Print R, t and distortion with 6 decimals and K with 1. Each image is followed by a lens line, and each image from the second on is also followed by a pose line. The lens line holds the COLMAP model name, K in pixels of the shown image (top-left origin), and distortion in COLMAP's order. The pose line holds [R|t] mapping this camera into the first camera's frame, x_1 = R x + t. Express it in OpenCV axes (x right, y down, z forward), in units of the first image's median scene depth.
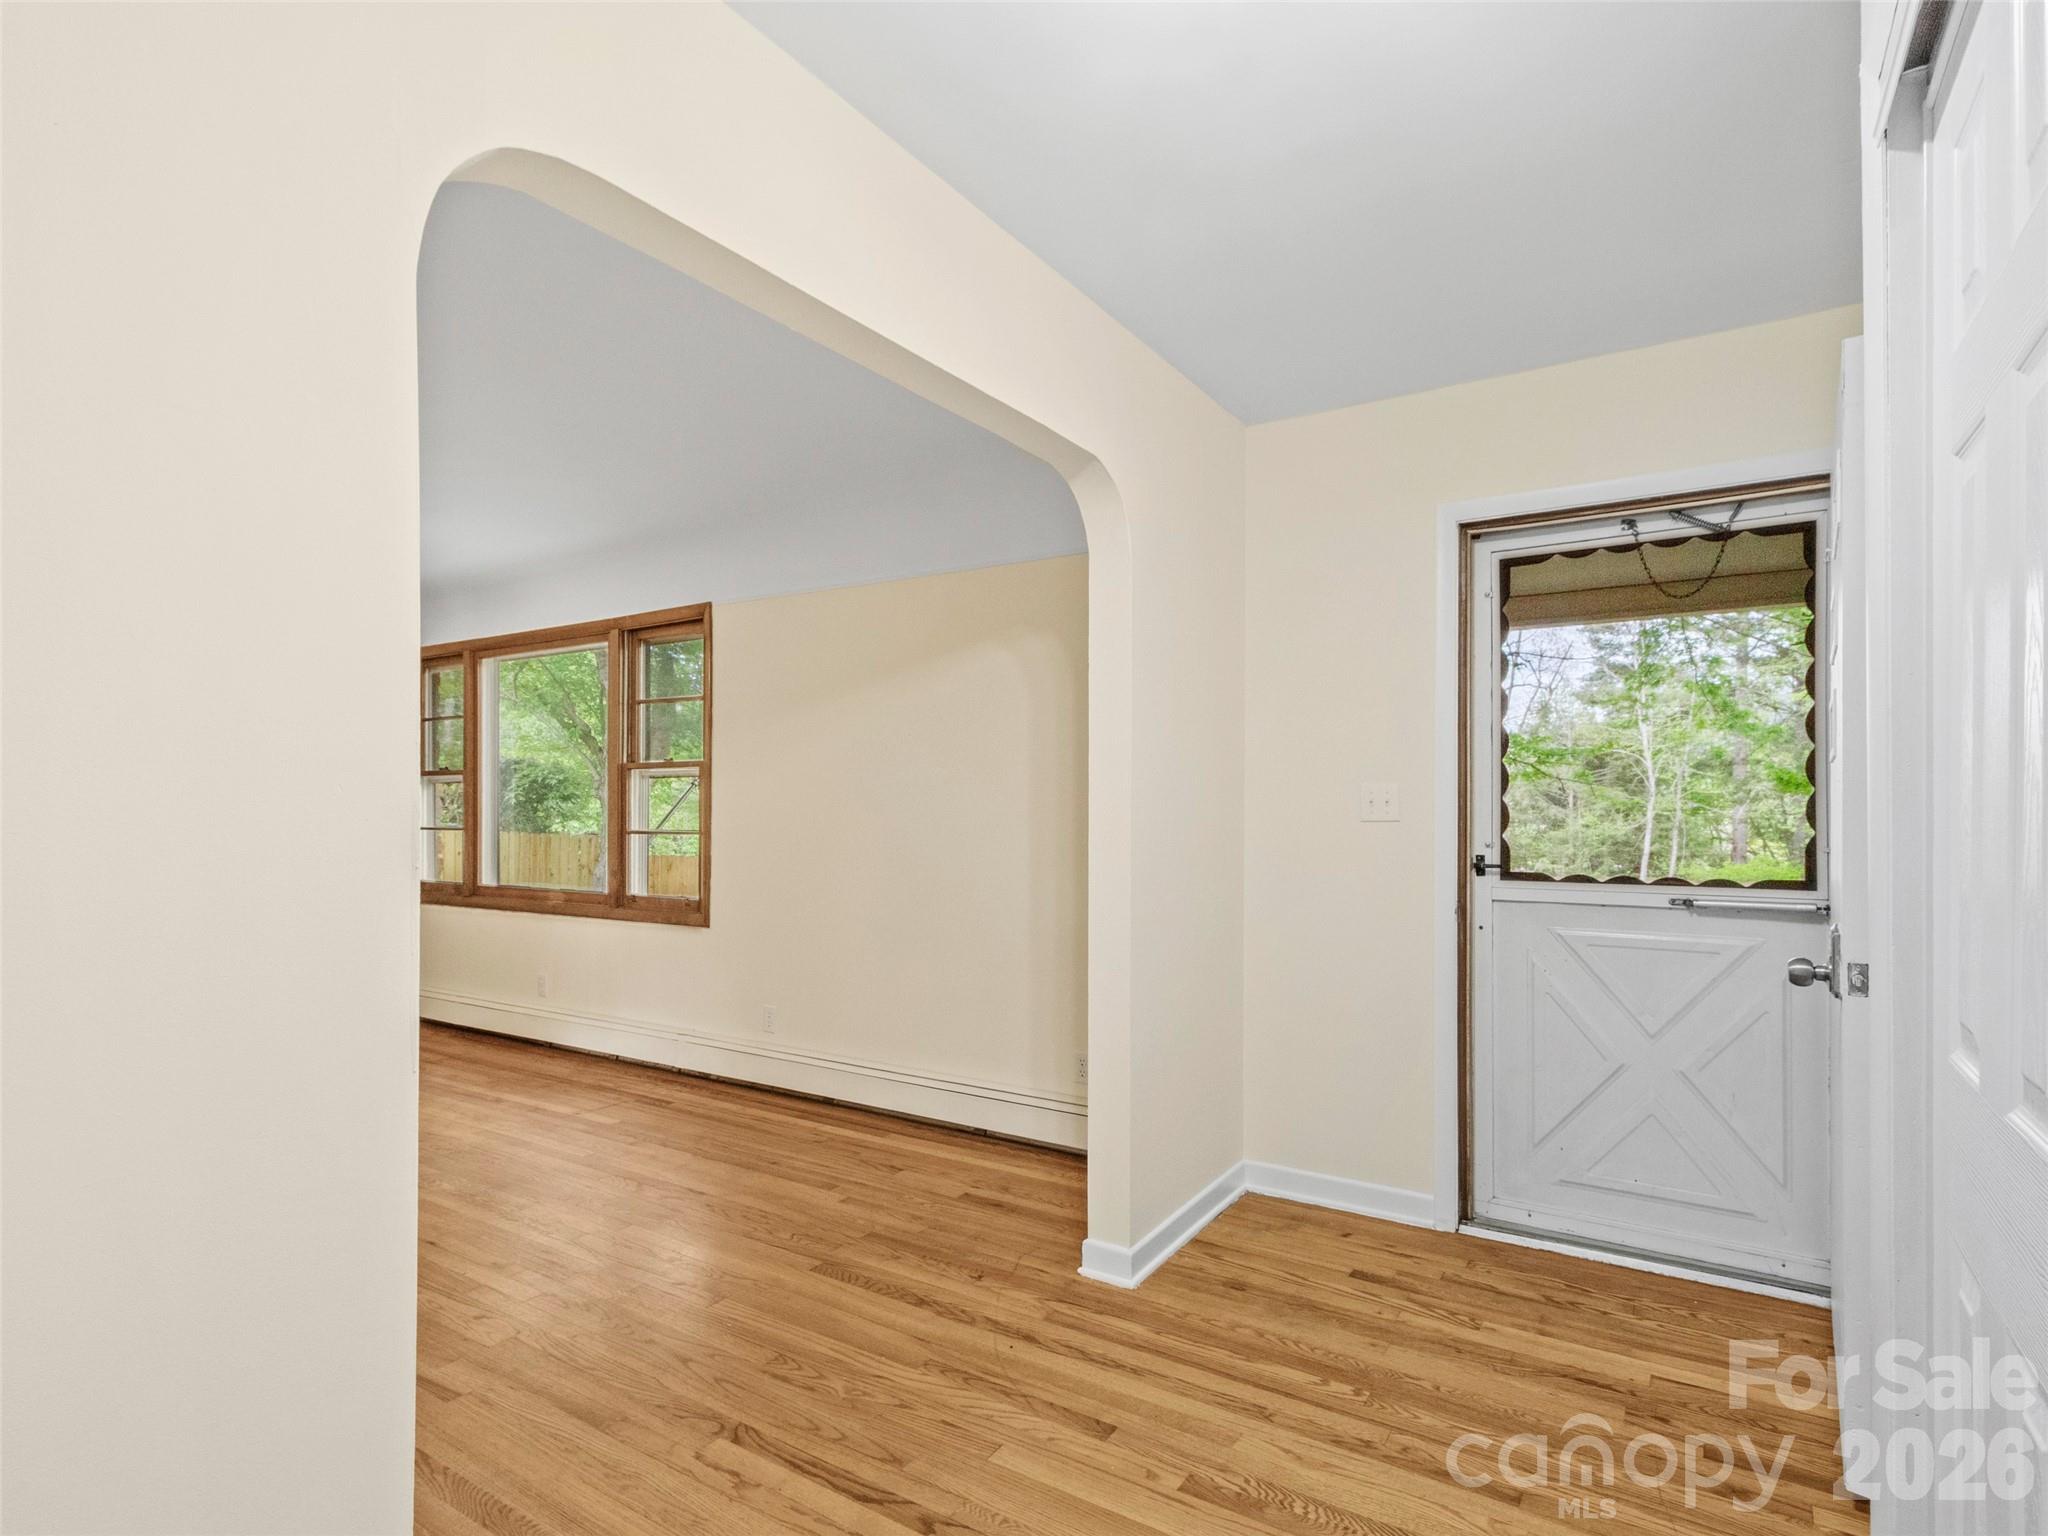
lens RADIAL K [[1066.7, 0, 1008.1], [0, 1066.7, 816.5], [0, 0, 1]] dist [0.002321, -0.000366]
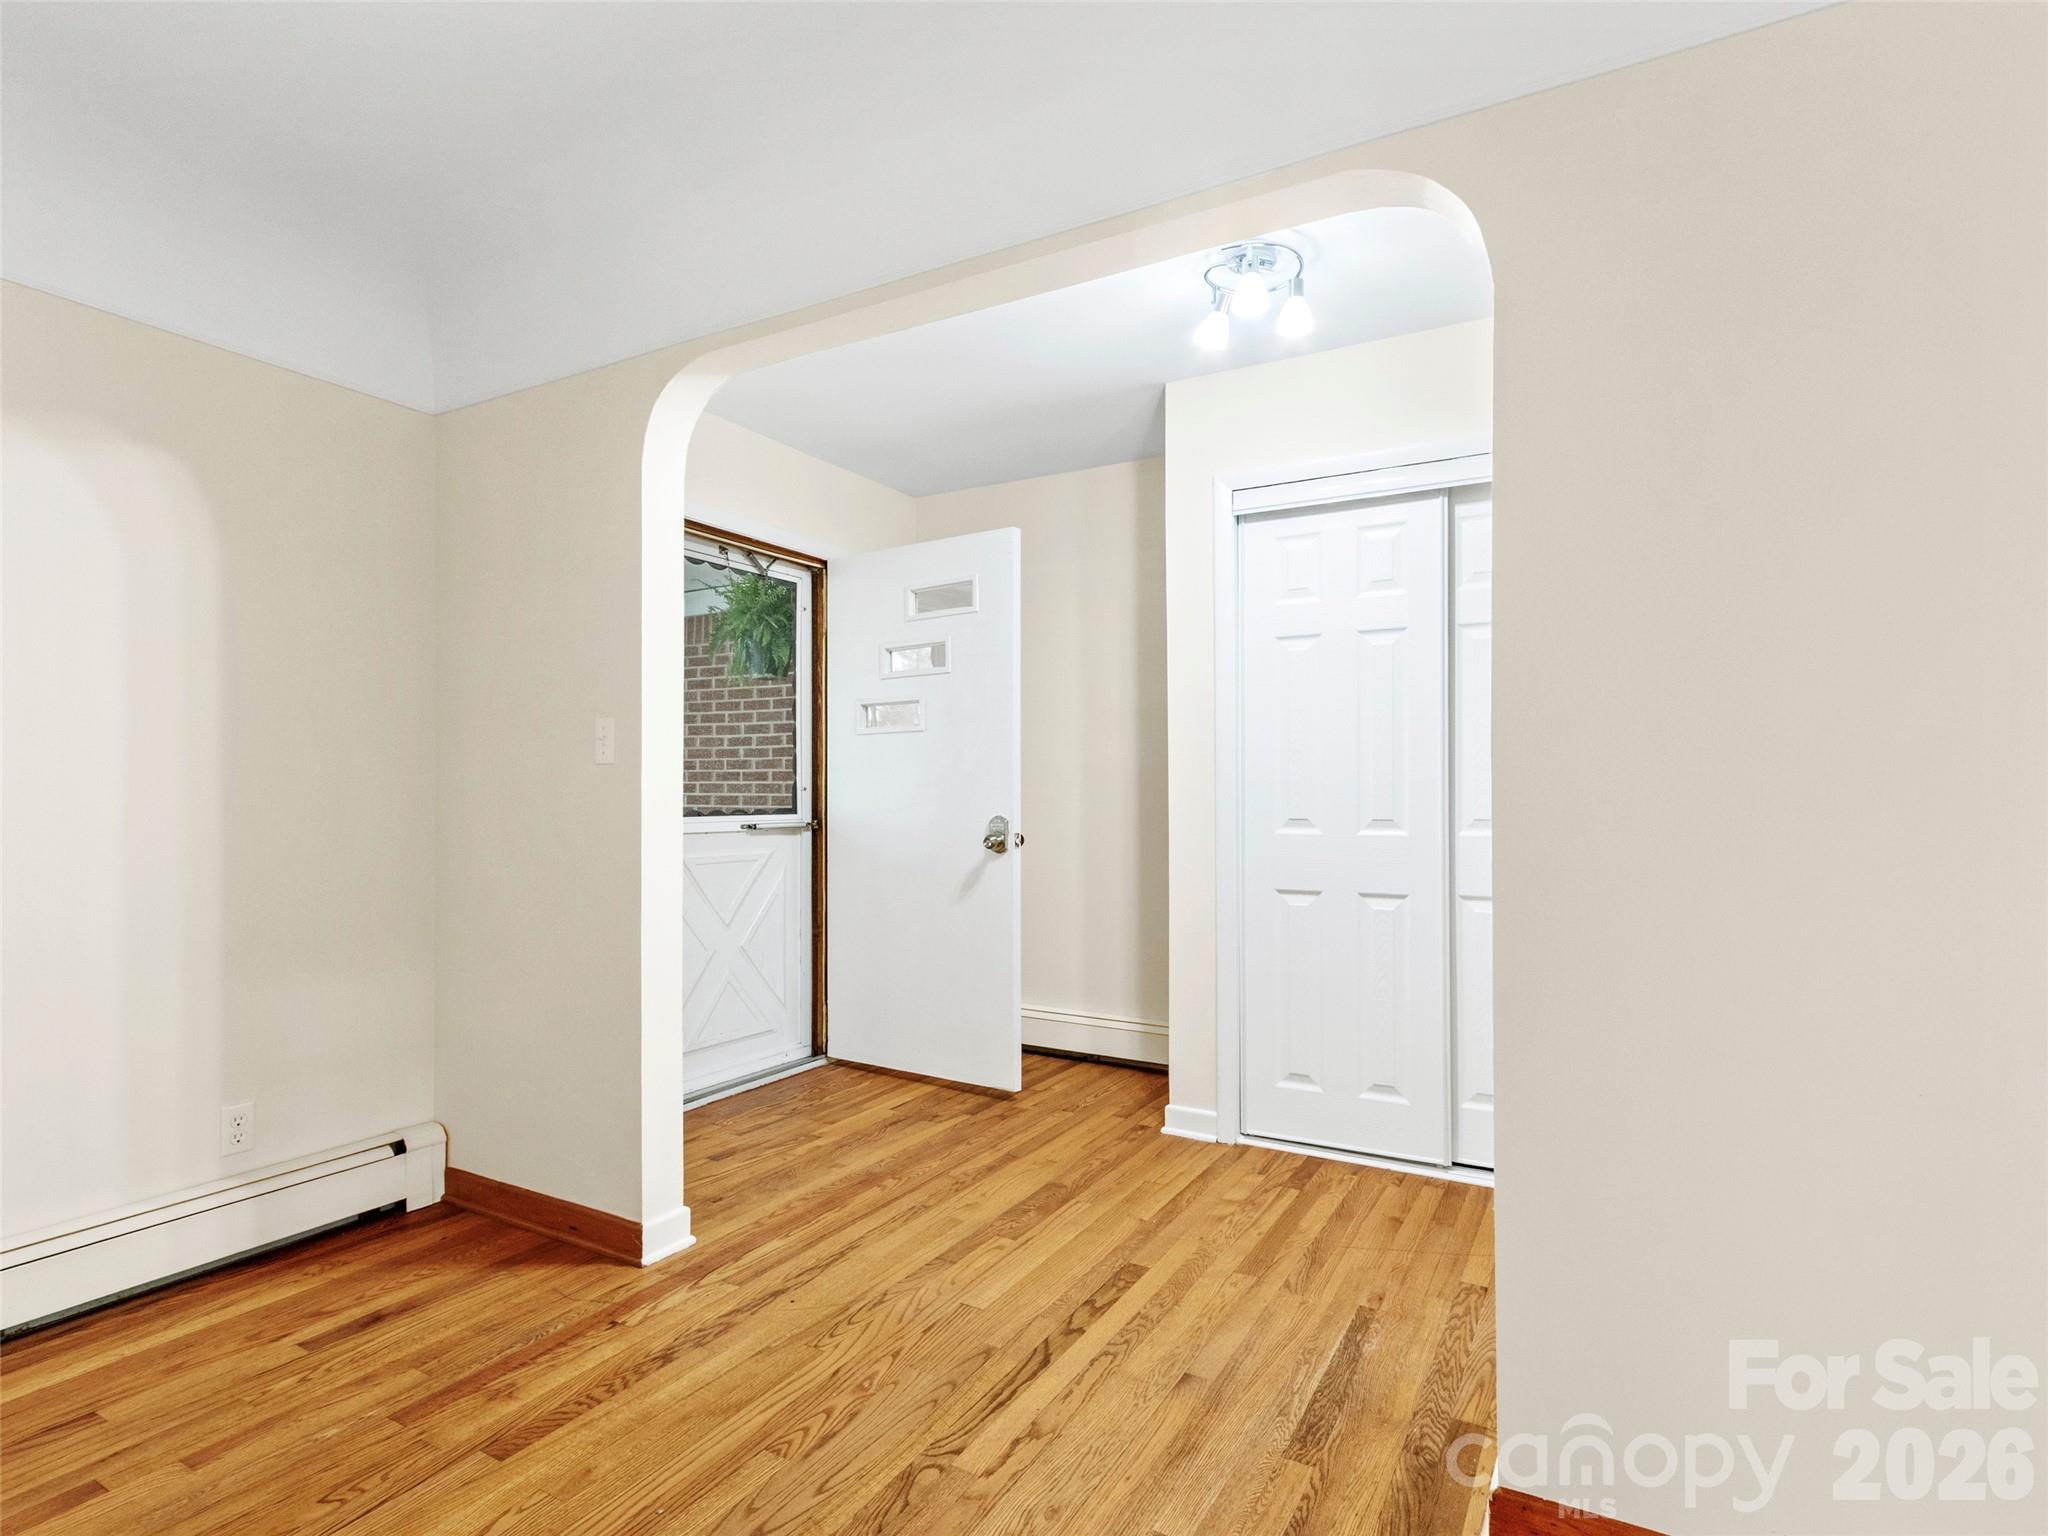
lens RADIAL K [[1066.7, 0, 1008.1], [0, 1066.7, 816.5], [0, 0, 1]] dist [0.002321, -0.000366]
pose [[-0.063071, -0.018601, 0.997836, -0.892530], [0.005931, 0.999802, 0.019012, 0.045924], [-0.997991, 0.007117, -0.062948, 0.814787]]
